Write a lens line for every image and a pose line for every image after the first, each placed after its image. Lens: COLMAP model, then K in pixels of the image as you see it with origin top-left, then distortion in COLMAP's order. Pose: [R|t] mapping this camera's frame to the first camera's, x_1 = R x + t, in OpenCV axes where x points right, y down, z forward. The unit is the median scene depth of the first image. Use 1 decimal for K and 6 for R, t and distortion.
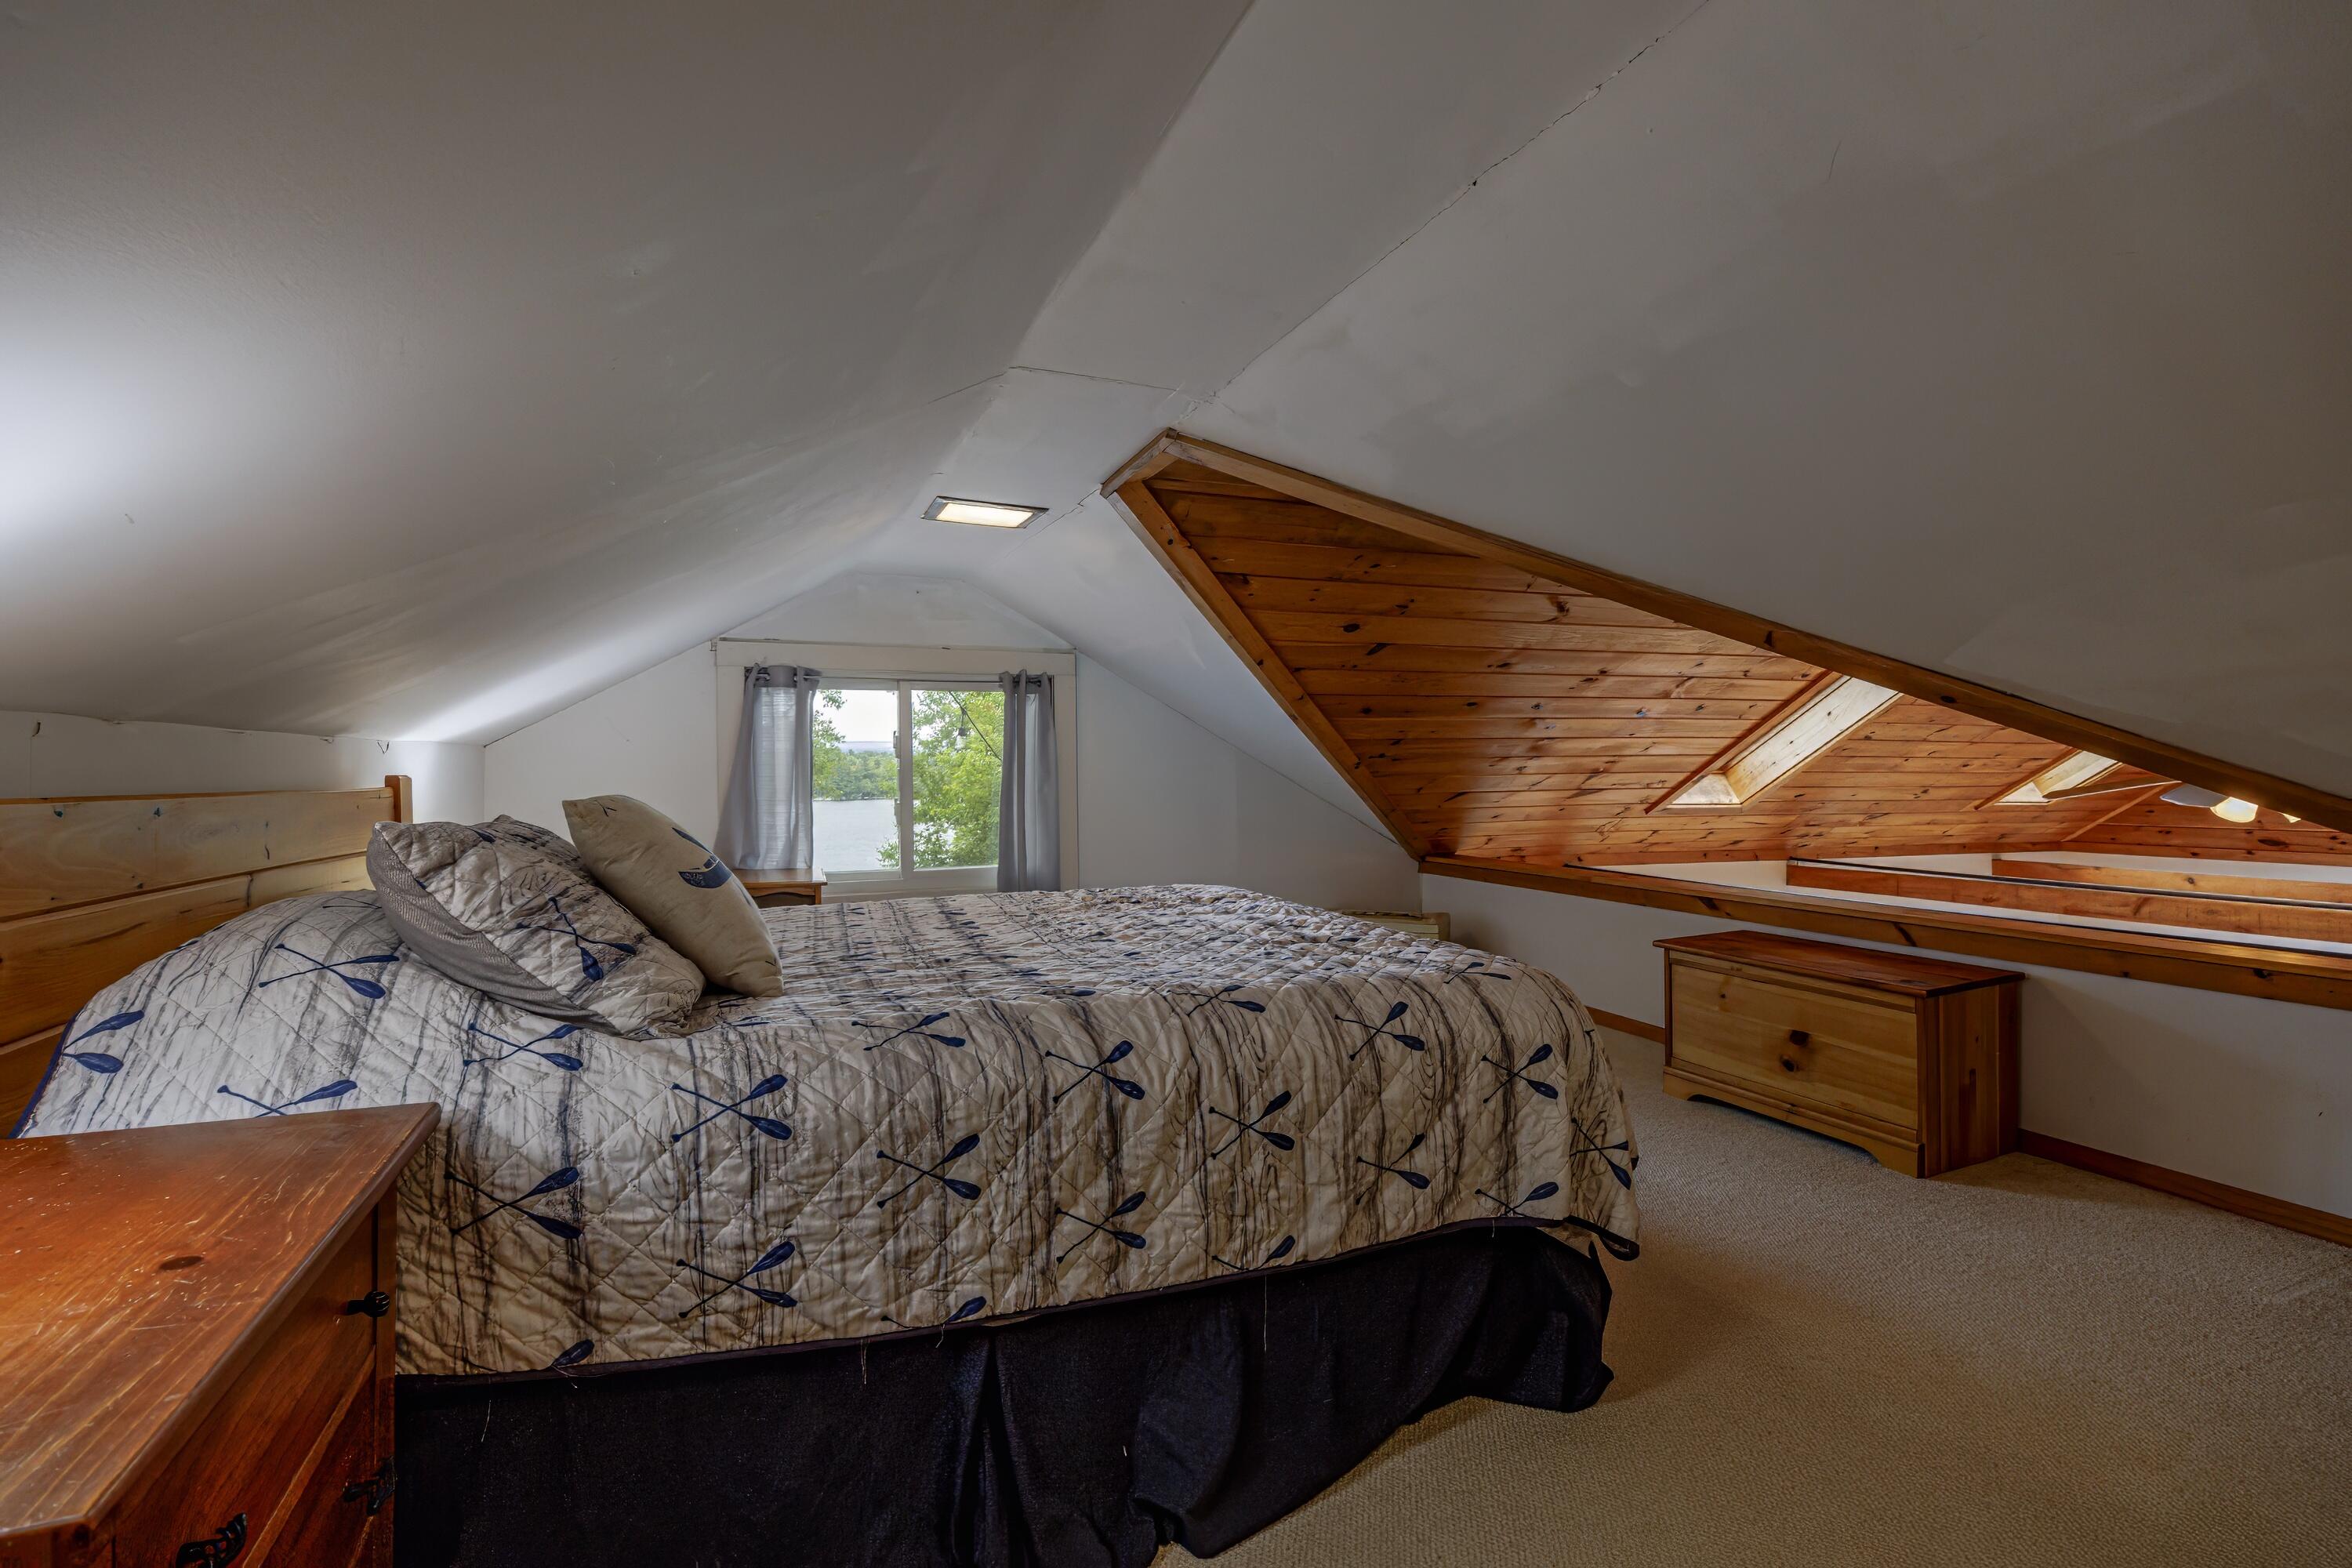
lens RADIAL K [[1037.8, 0, 1161.0], [0, 1037.8, 785.7], [0, 0, 1]] dist [0.010718, -0.008730]
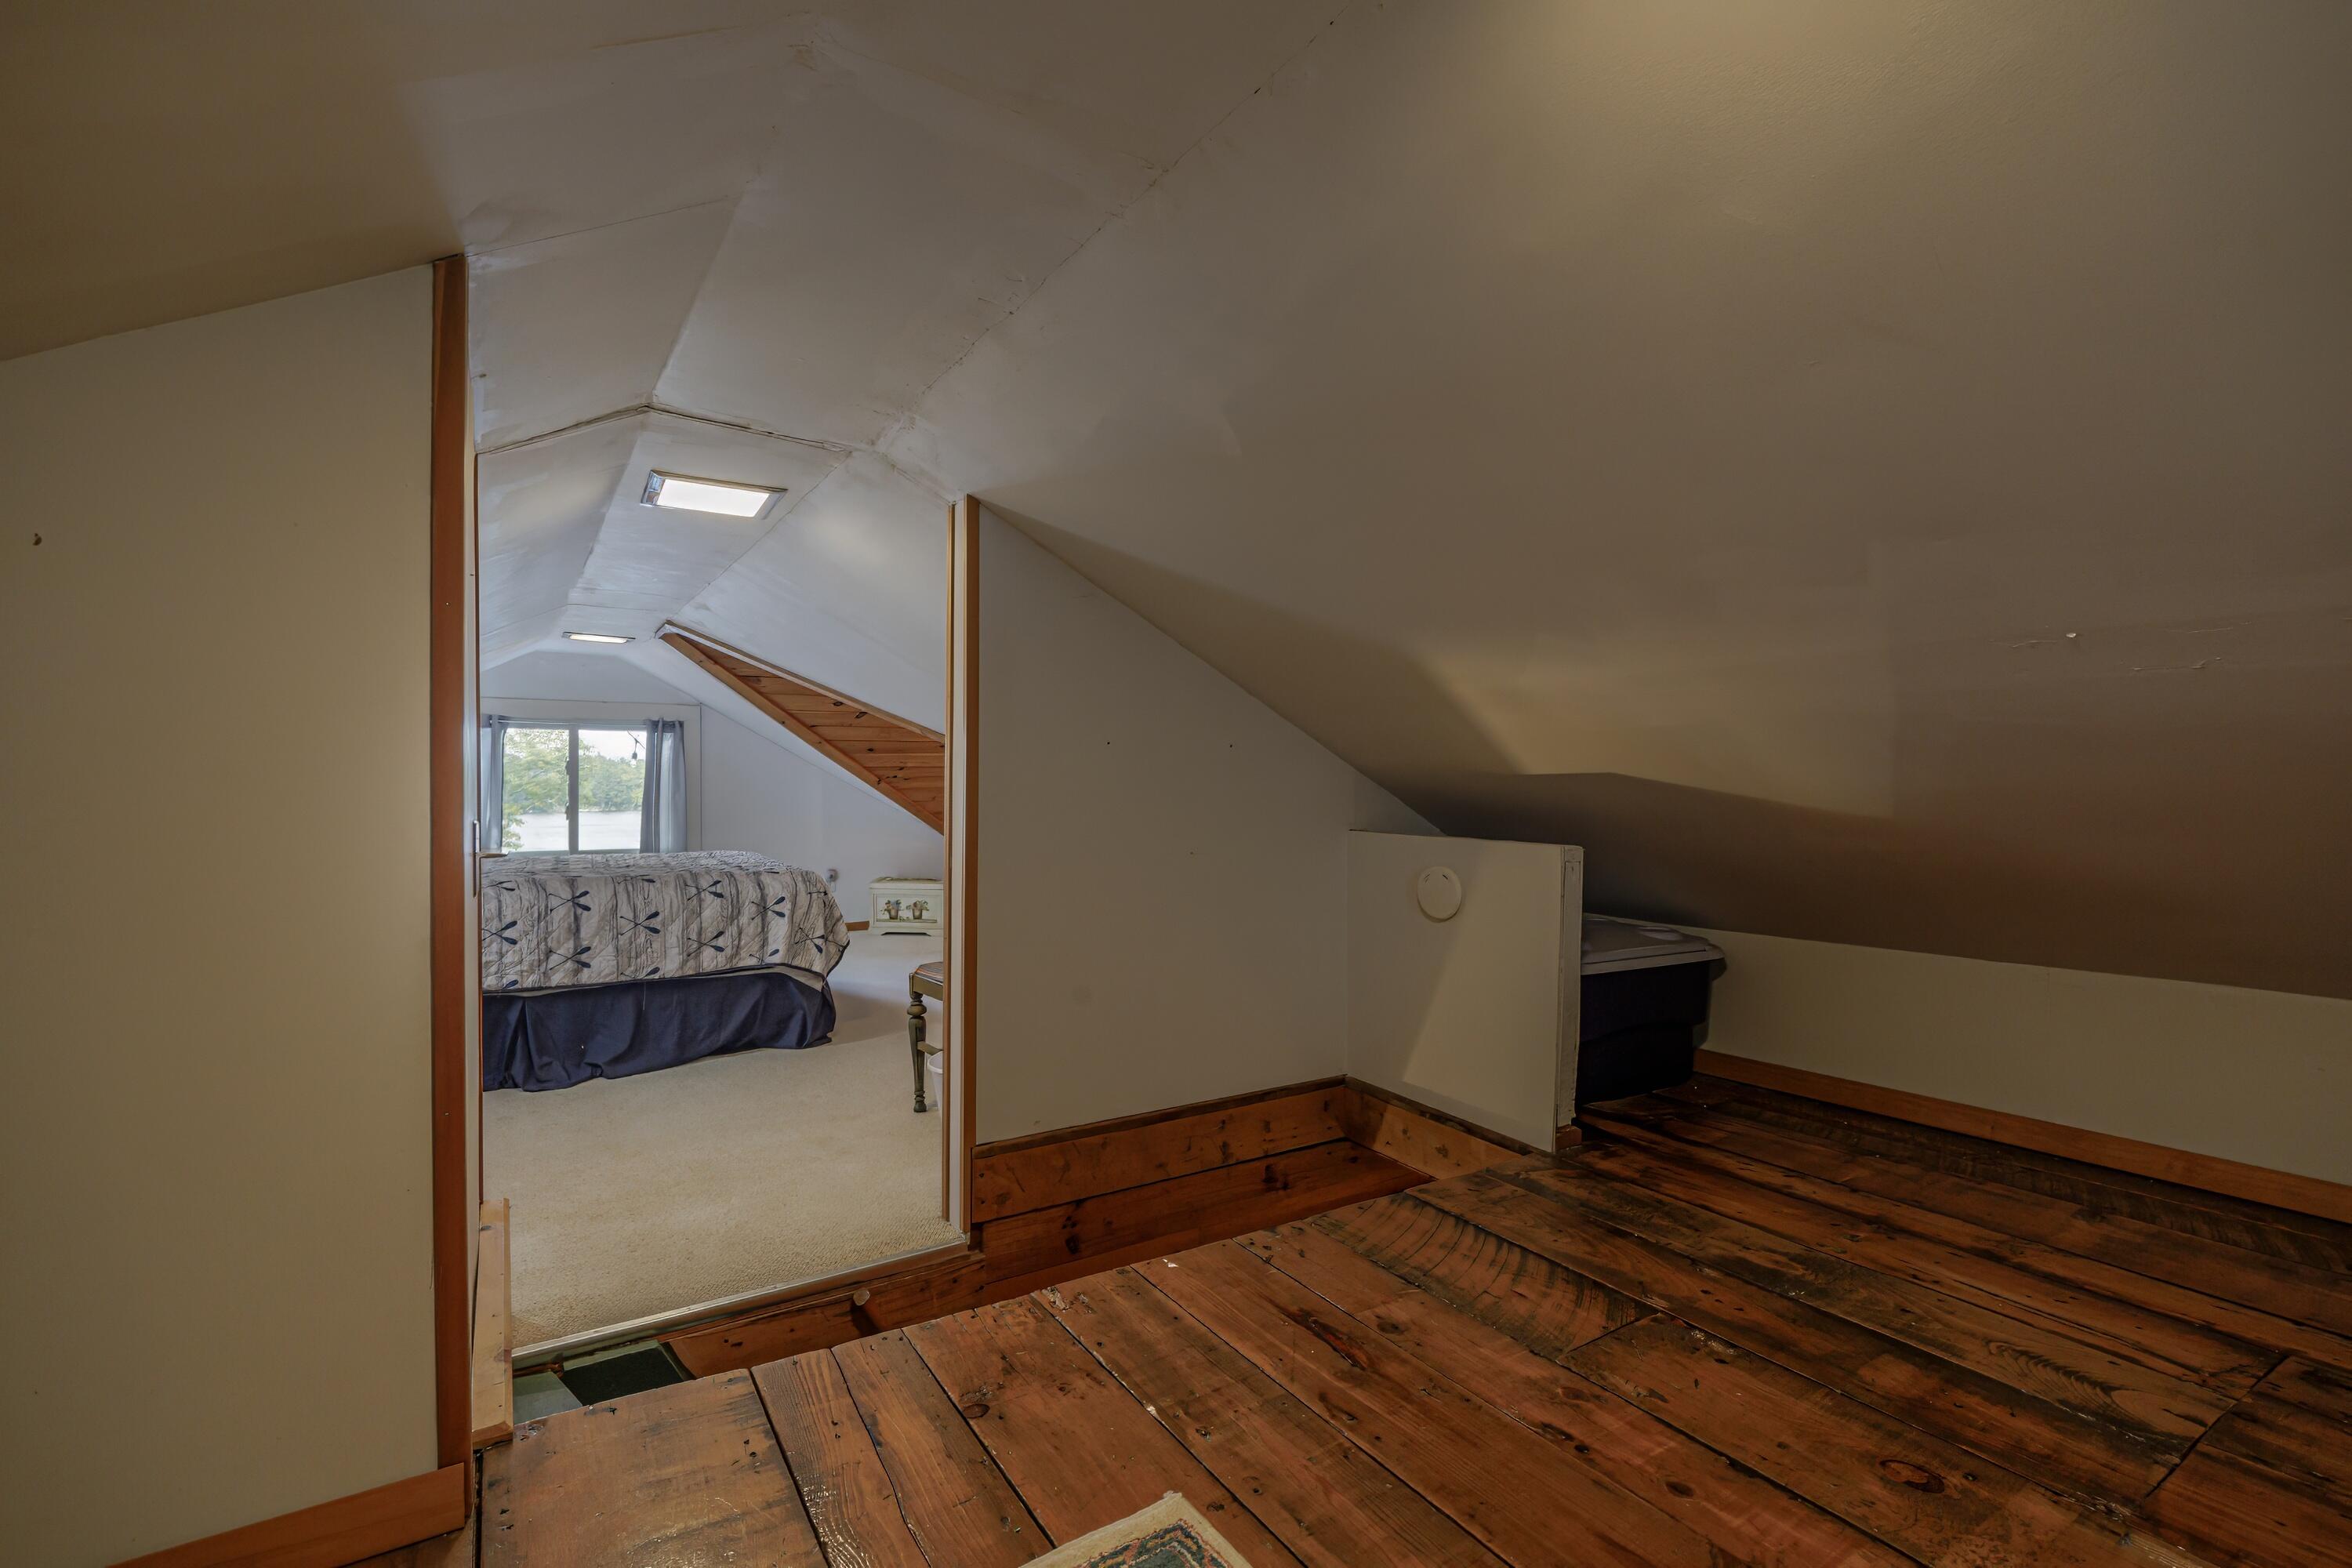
lens RADIAL K [[1037.8, 0, 1161.0], [0, 1037.8, 785.7], [0, 0, 1]] dist [0.010718, -0.008730]
pose [[0.983156, 0.008766, 0.182559, 0.896179], [-0.006861, 0.999915, -0.011065, 0.000847], [-0.182640, 0.009626, 0.983133, -1.814036]]
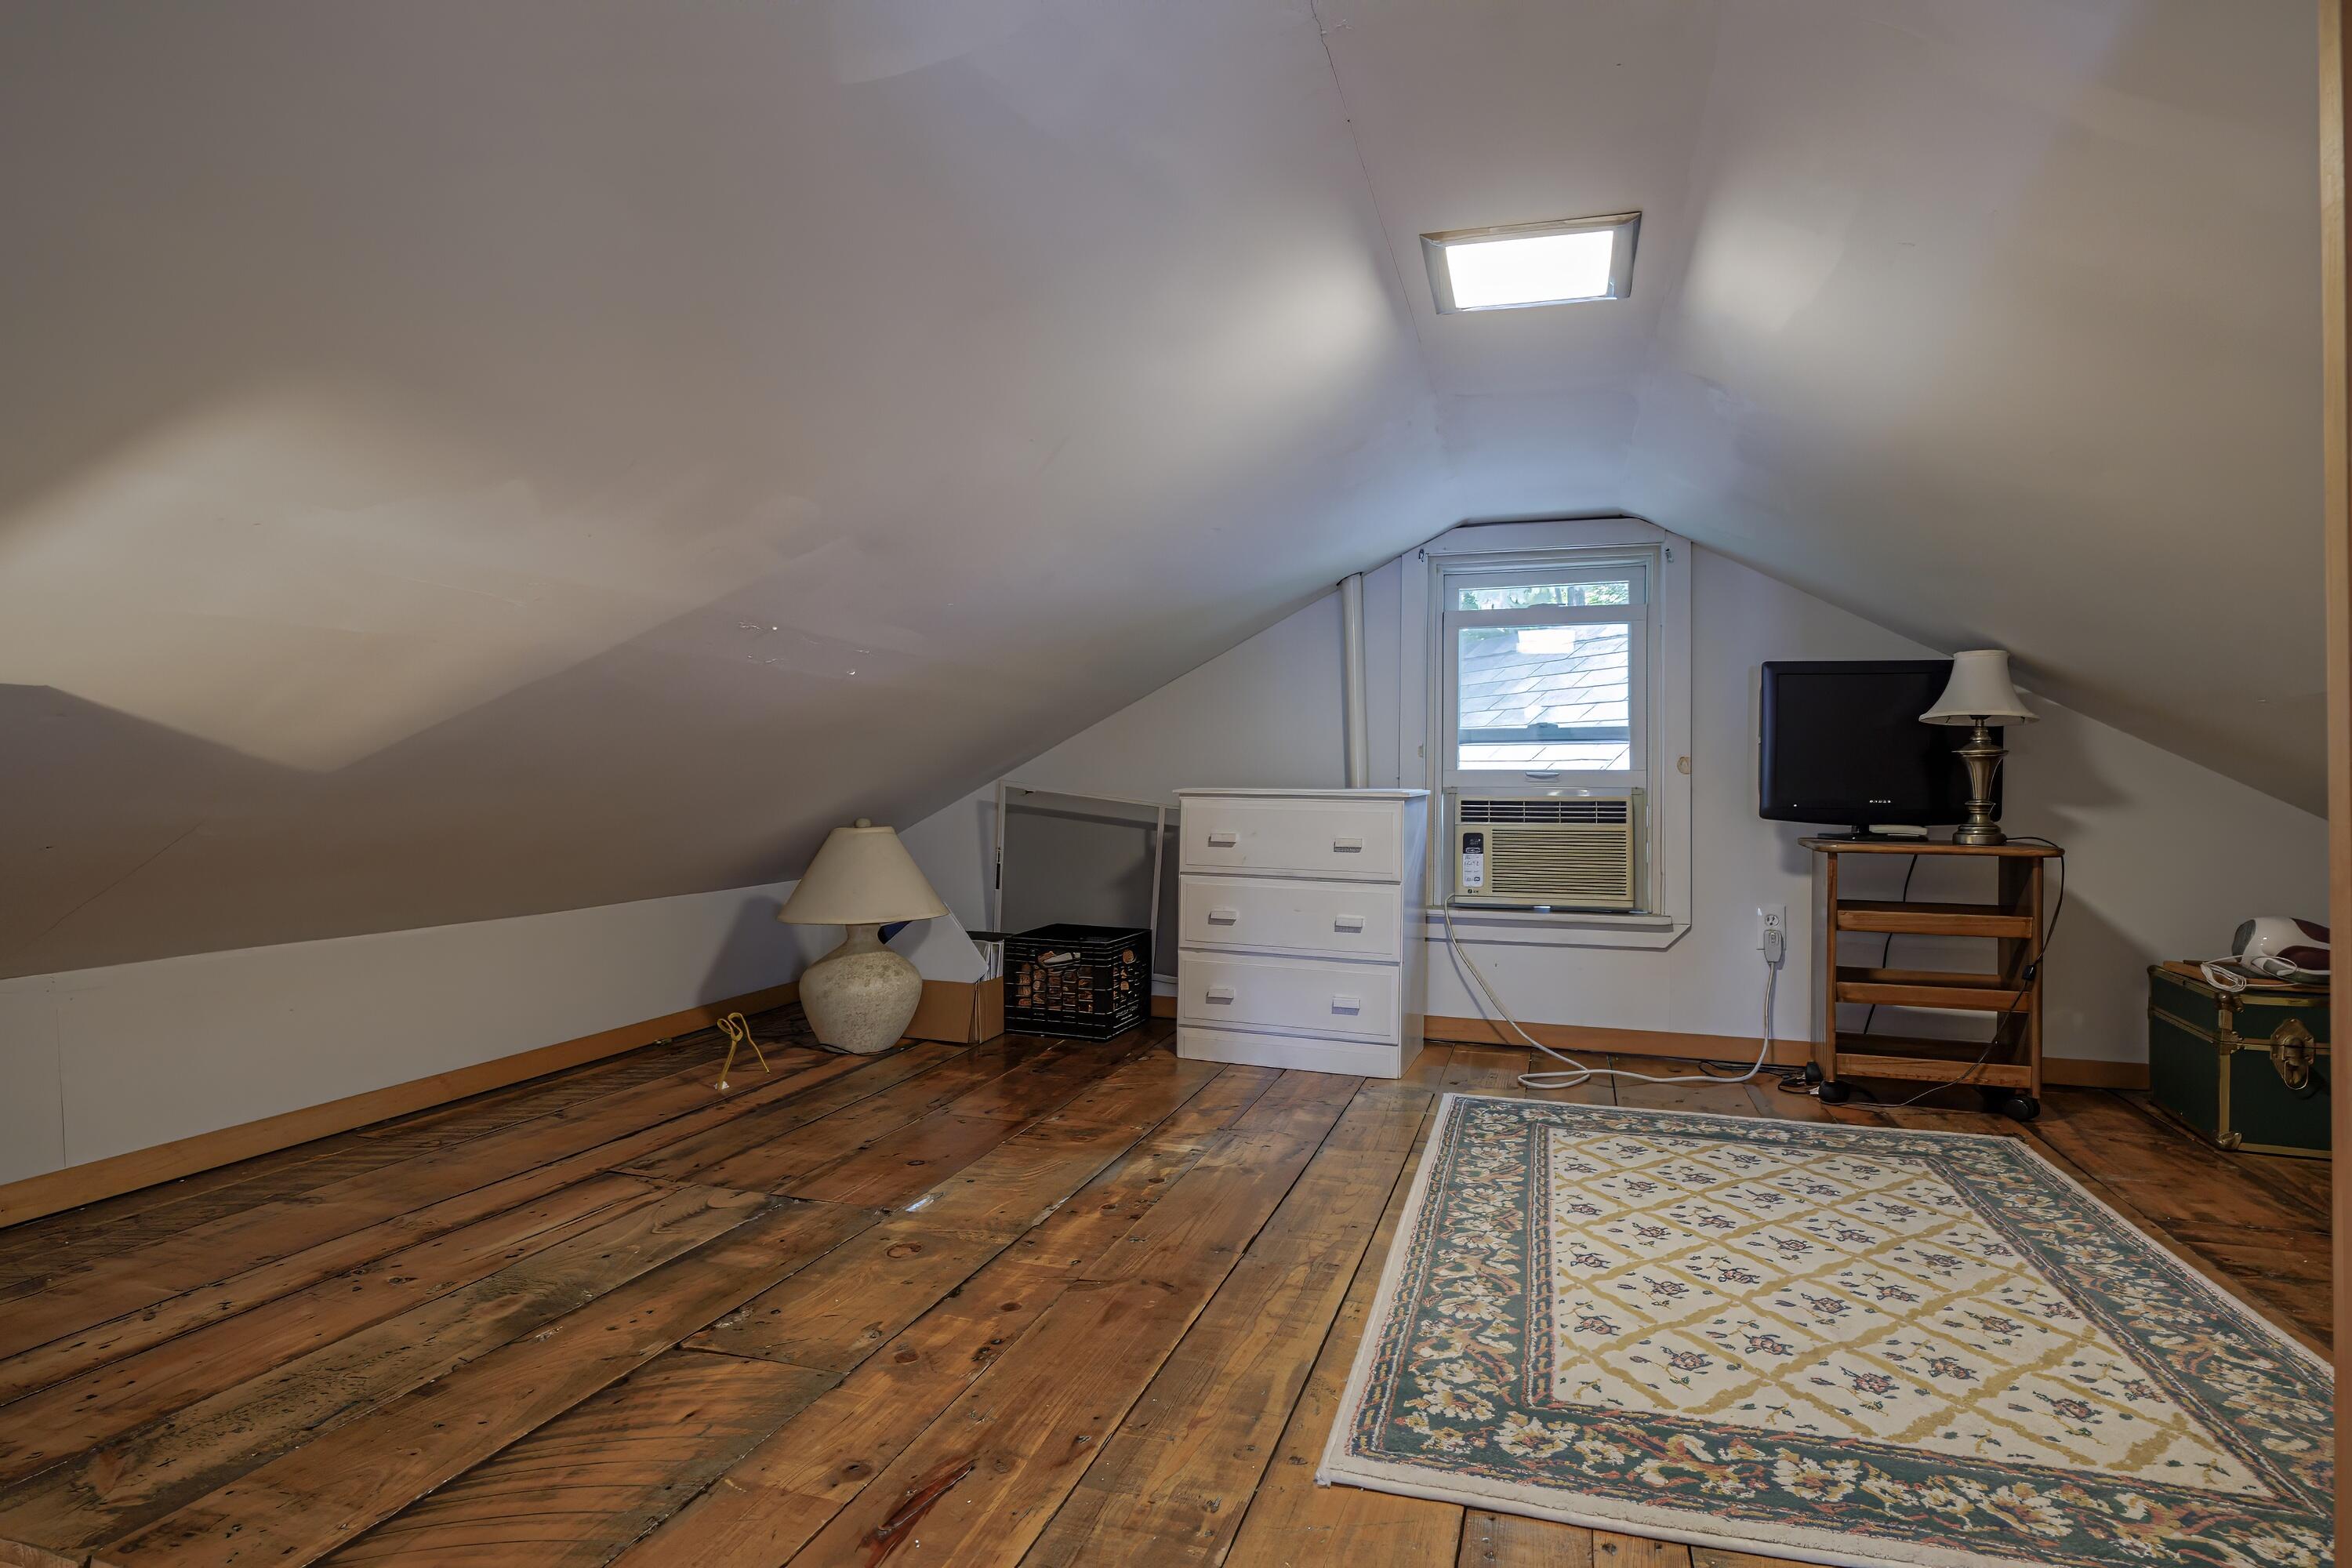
lens RADIAL K [[1226.0, 0, 1183.3], [0, 1226.0, 786.1], [0, 0, 1]] dist [0.000373, -0.000866]
pose [[-0.773187, 0.009616, 0.634105, 0.559657], [0.009839, 0.999947, -0.003167, 0.048752], [-0.634102, 0.003790, -0.773240, -0.221923]]
